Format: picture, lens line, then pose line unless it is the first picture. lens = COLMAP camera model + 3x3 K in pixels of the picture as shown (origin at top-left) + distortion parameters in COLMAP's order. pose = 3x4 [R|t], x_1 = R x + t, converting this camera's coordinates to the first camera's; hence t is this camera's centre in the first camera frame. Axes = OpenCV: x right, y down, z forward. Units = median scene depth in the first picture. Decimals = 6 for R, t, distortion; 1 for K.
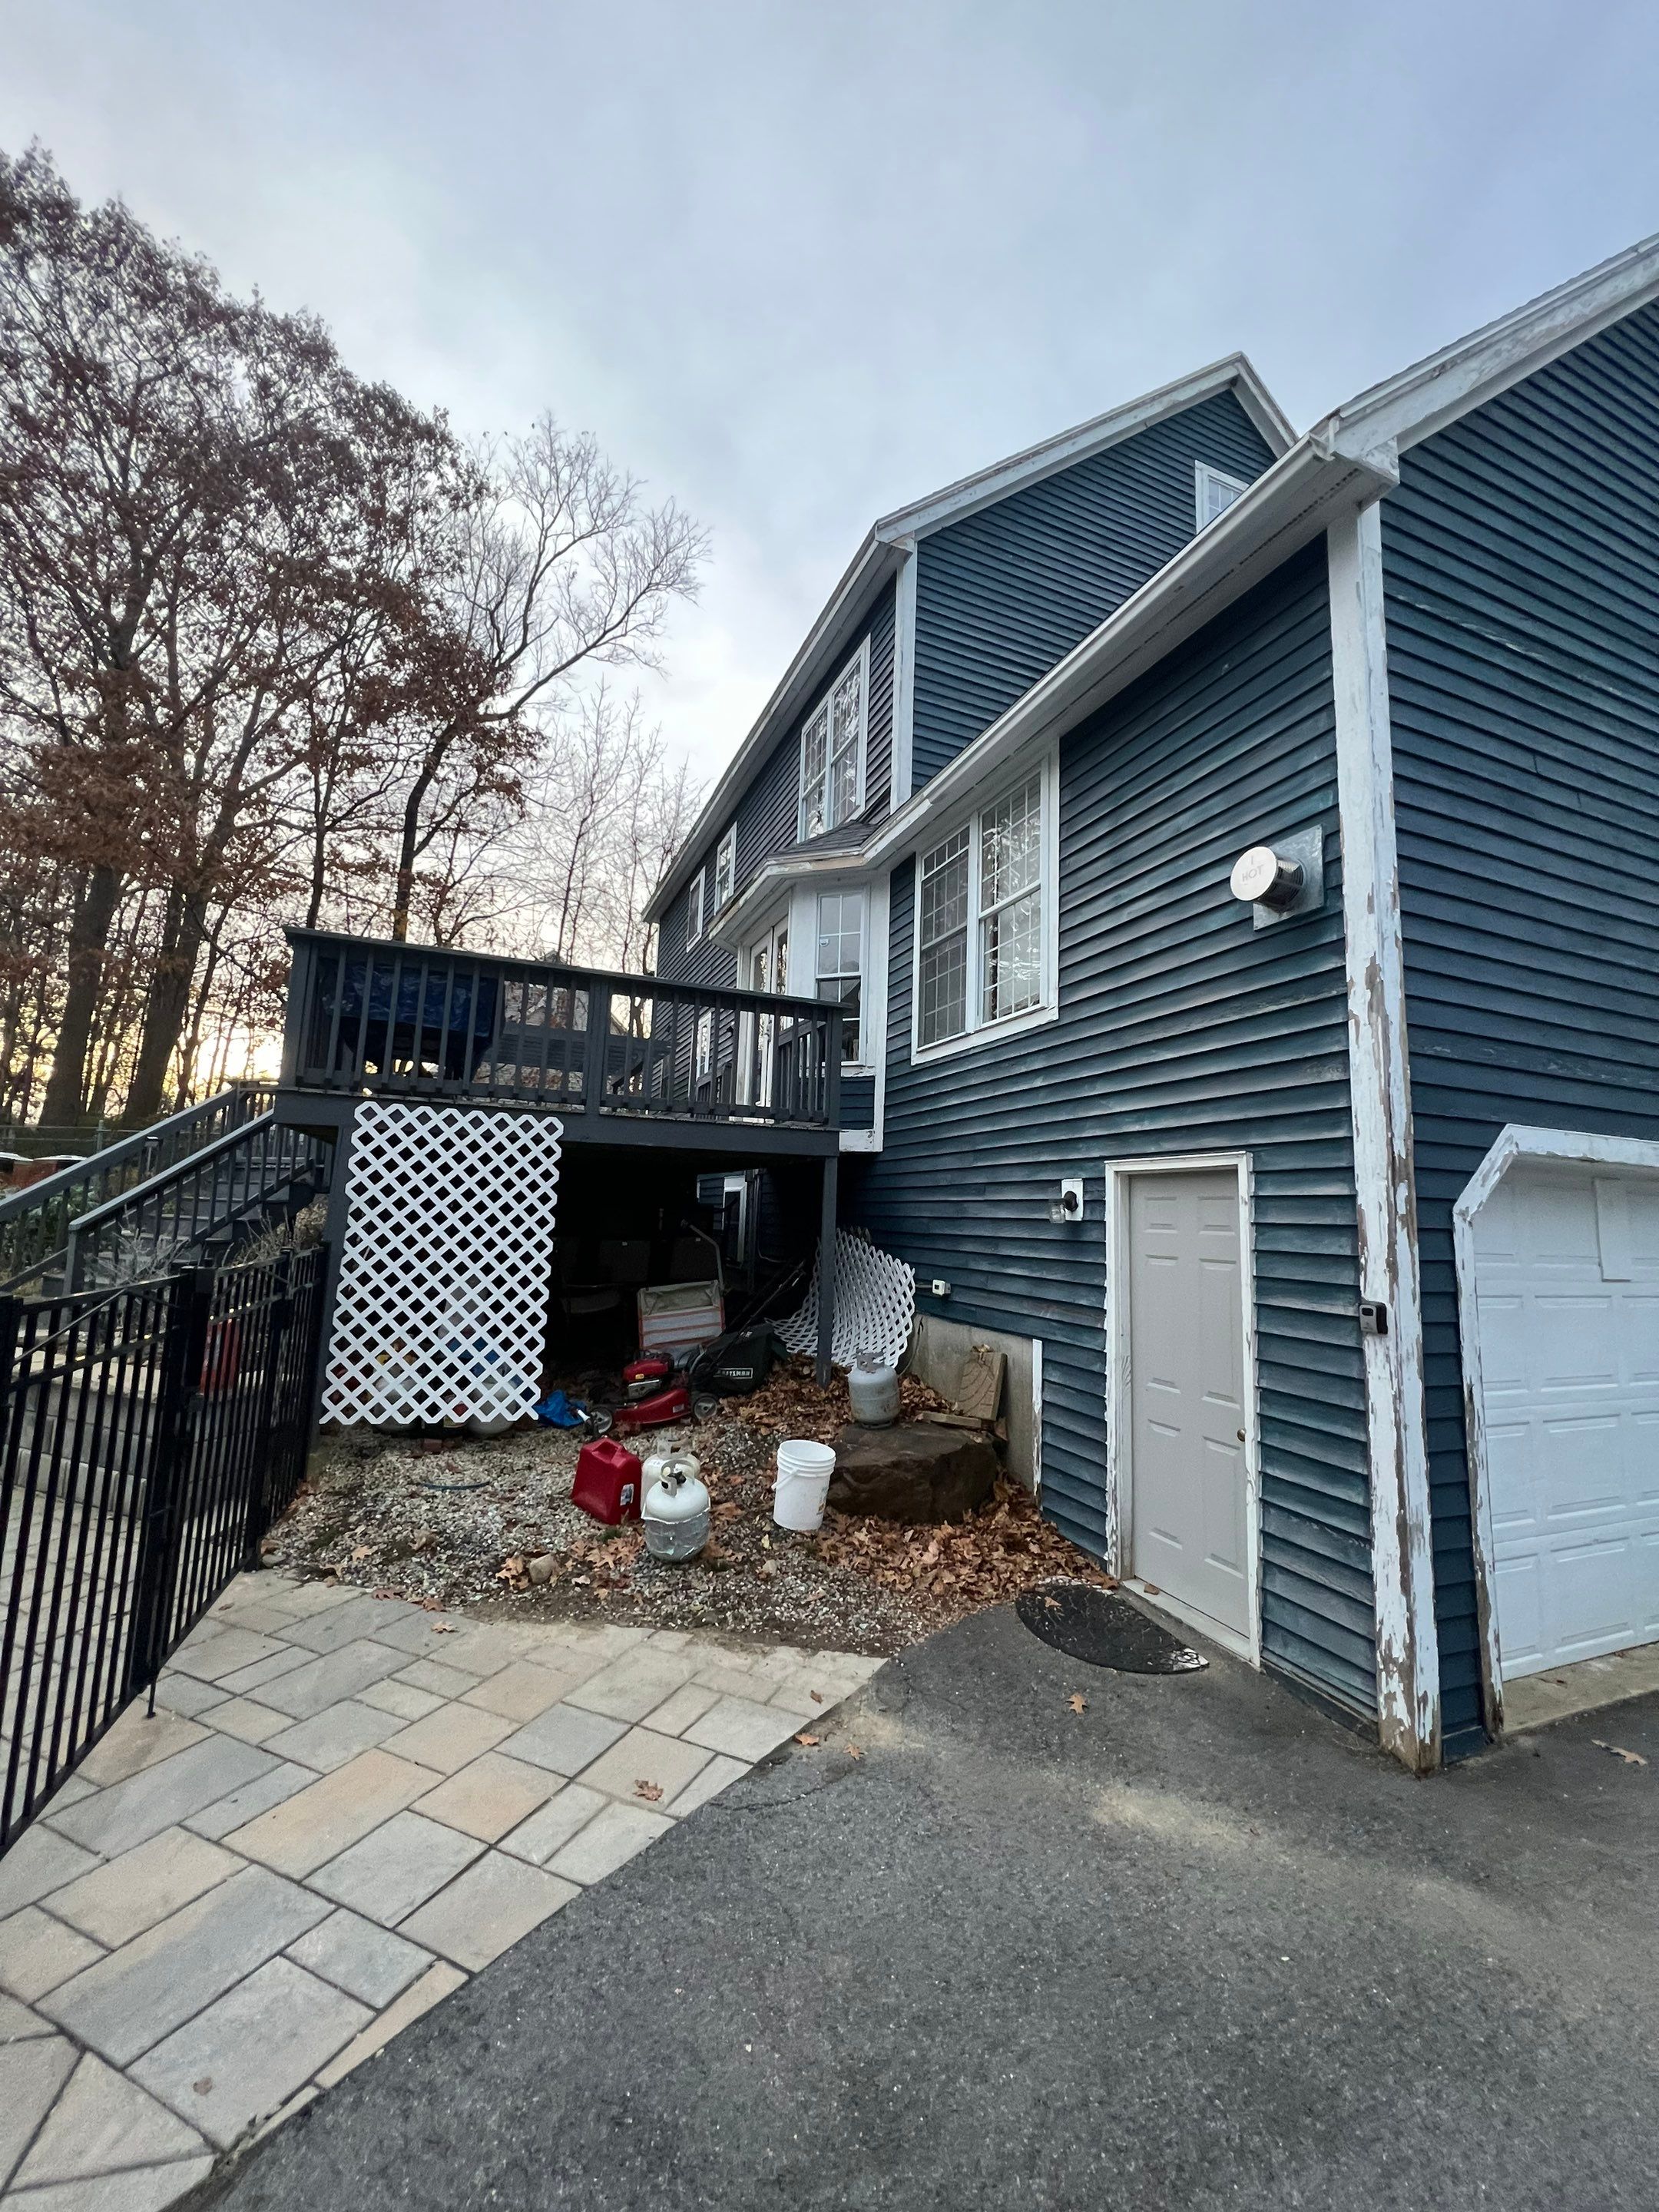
lens RADIAL K [[912.7, 0, 823.5], [0, 912.7, 1072.6], [0, 0, 1]] dist [-0.000567, -0.000019]
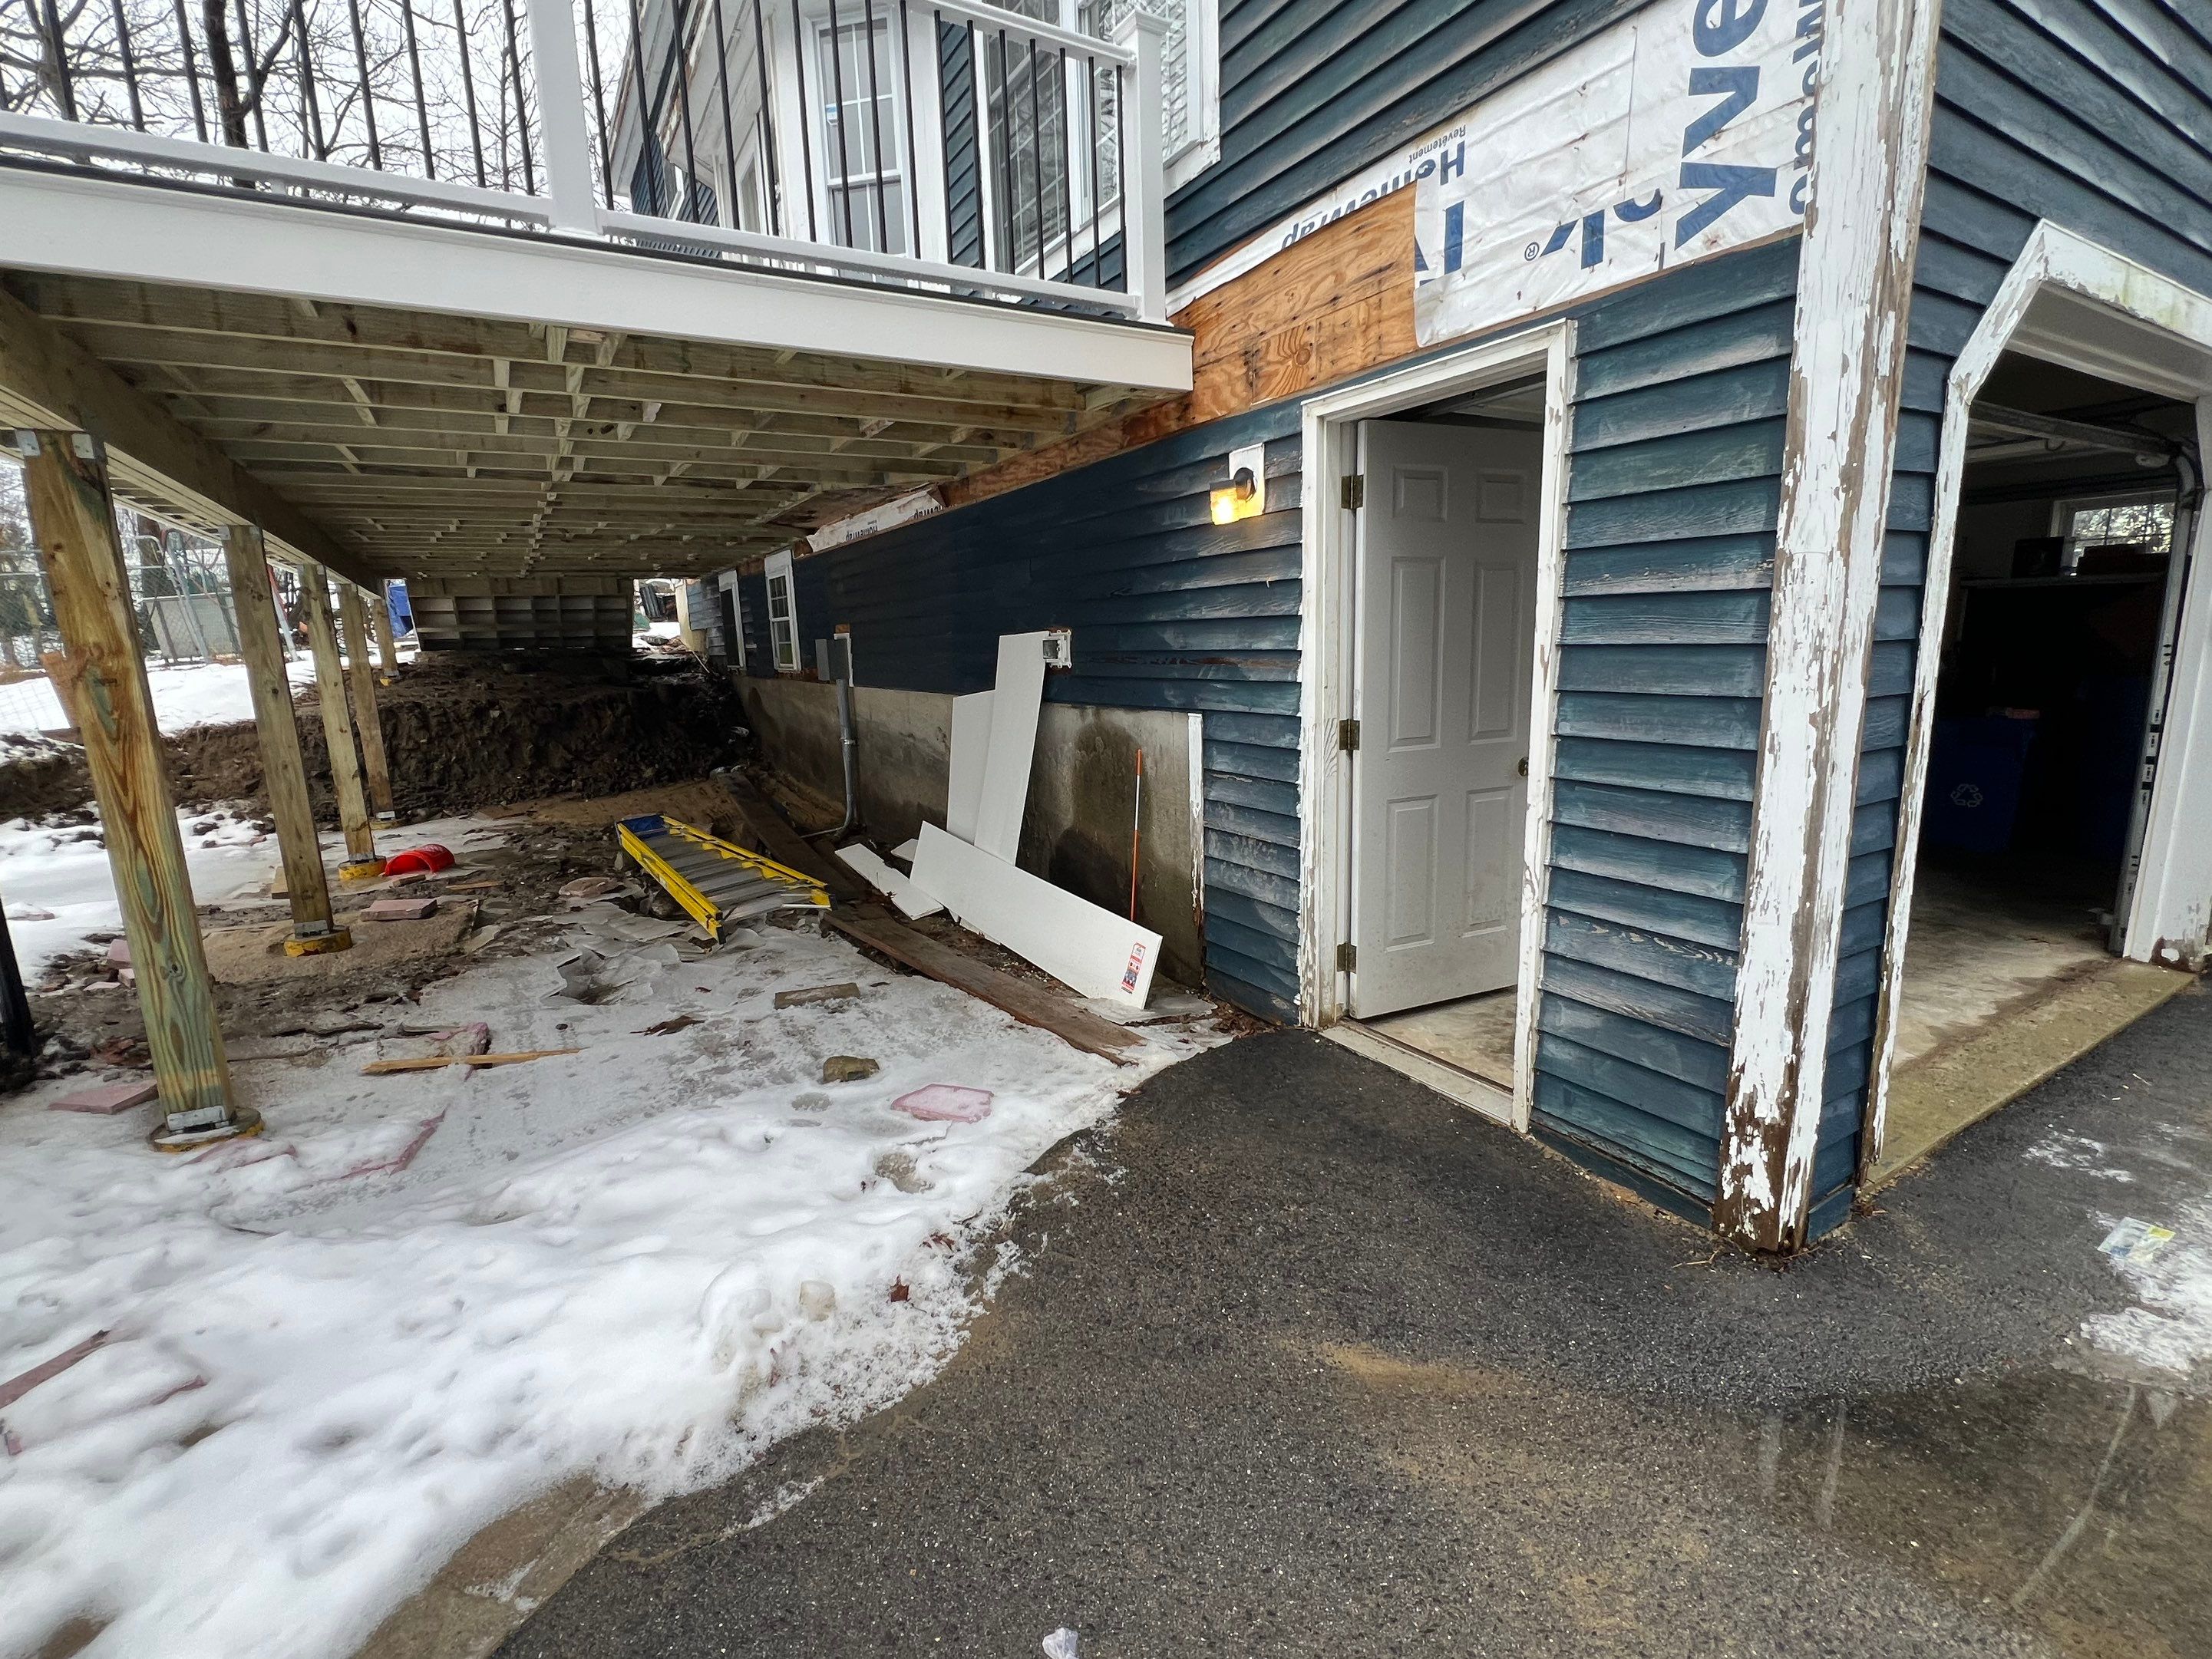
lens RADIAL K [[990.5, 0, 1106.3], [0, 990.5, 812.3], [0, 0, 1]] dist [-0.002438, -0.000707]
pose [[0.986767, -0.094221, 0.131961, 0.096761], [0.047217, 0.945545, 0.322049, 0.176531], [-0.155119, -0.311556, 0.937481, 0.438477]]
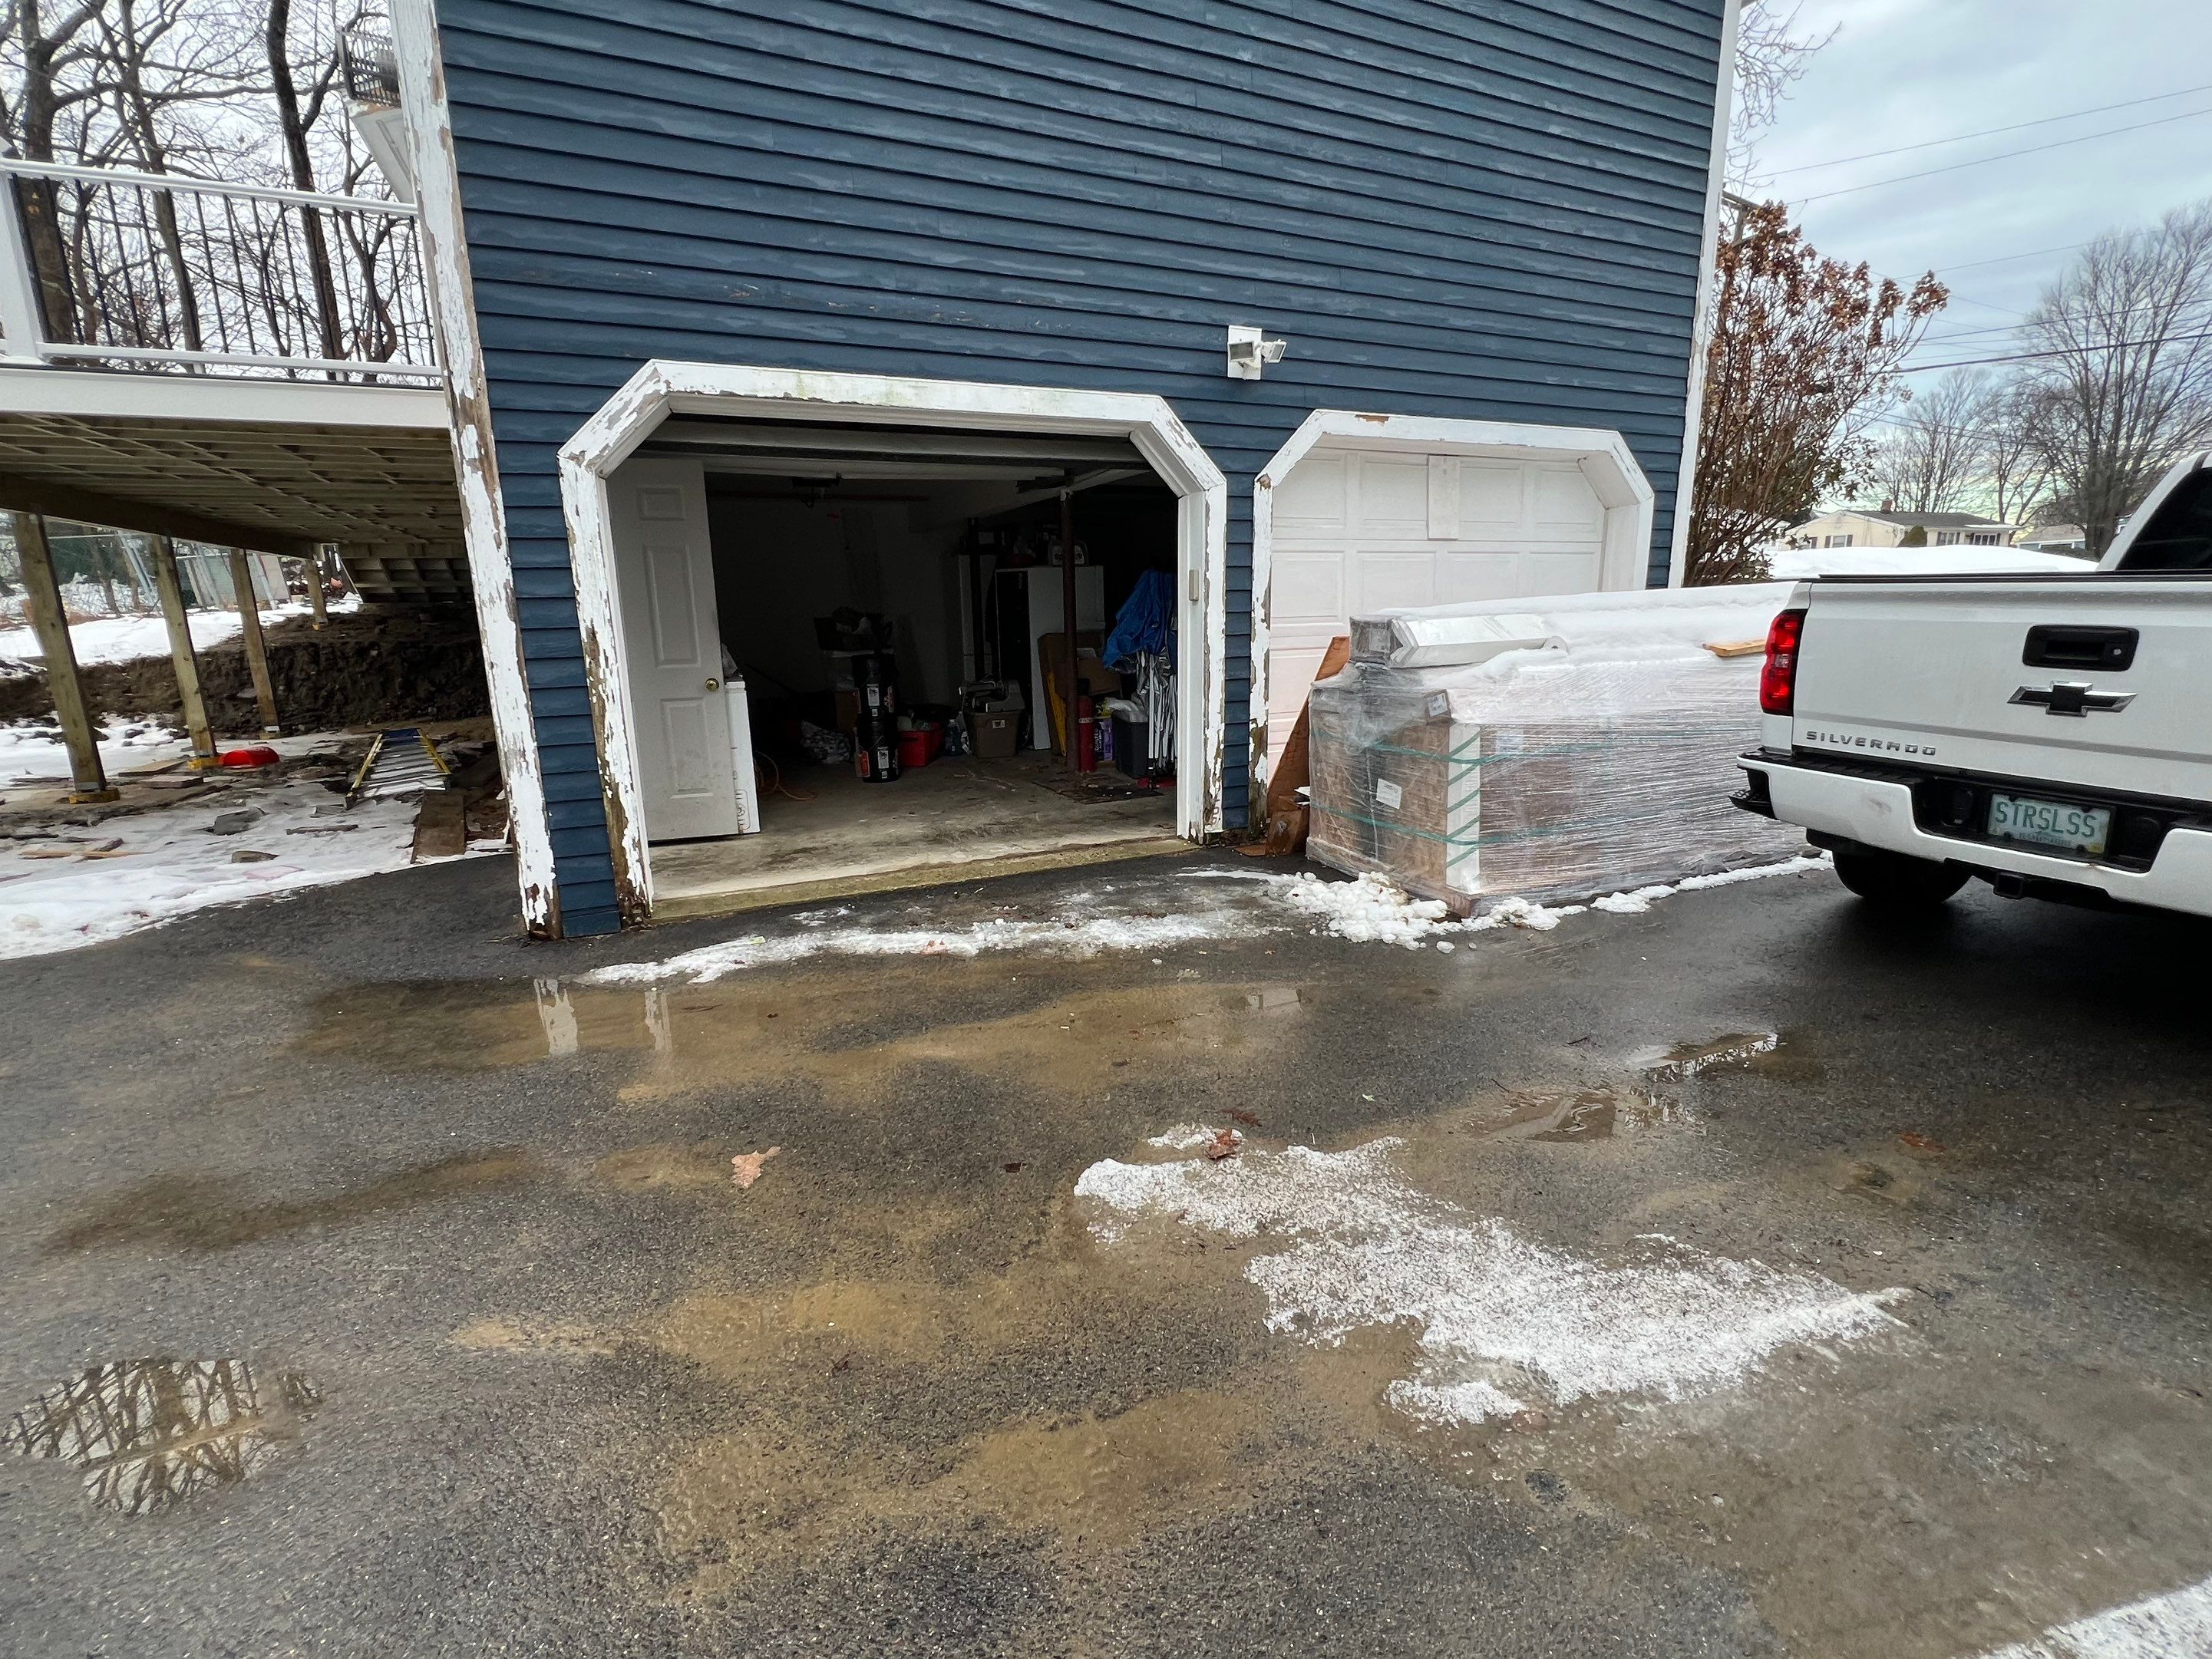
lens RADIAL K [[1059.3, 0, 1220.0], [0, 1059.3, 831.7], [0, 0, 1]] dist [0.001756, 0.001329]
pose [[0.997820, -0.064593, 0.013499, 1.318427], [0.055637, 0.933498, 0.354240, 0.160568], [-0.035483, -0.352717, 0.935057, -0.236271]]
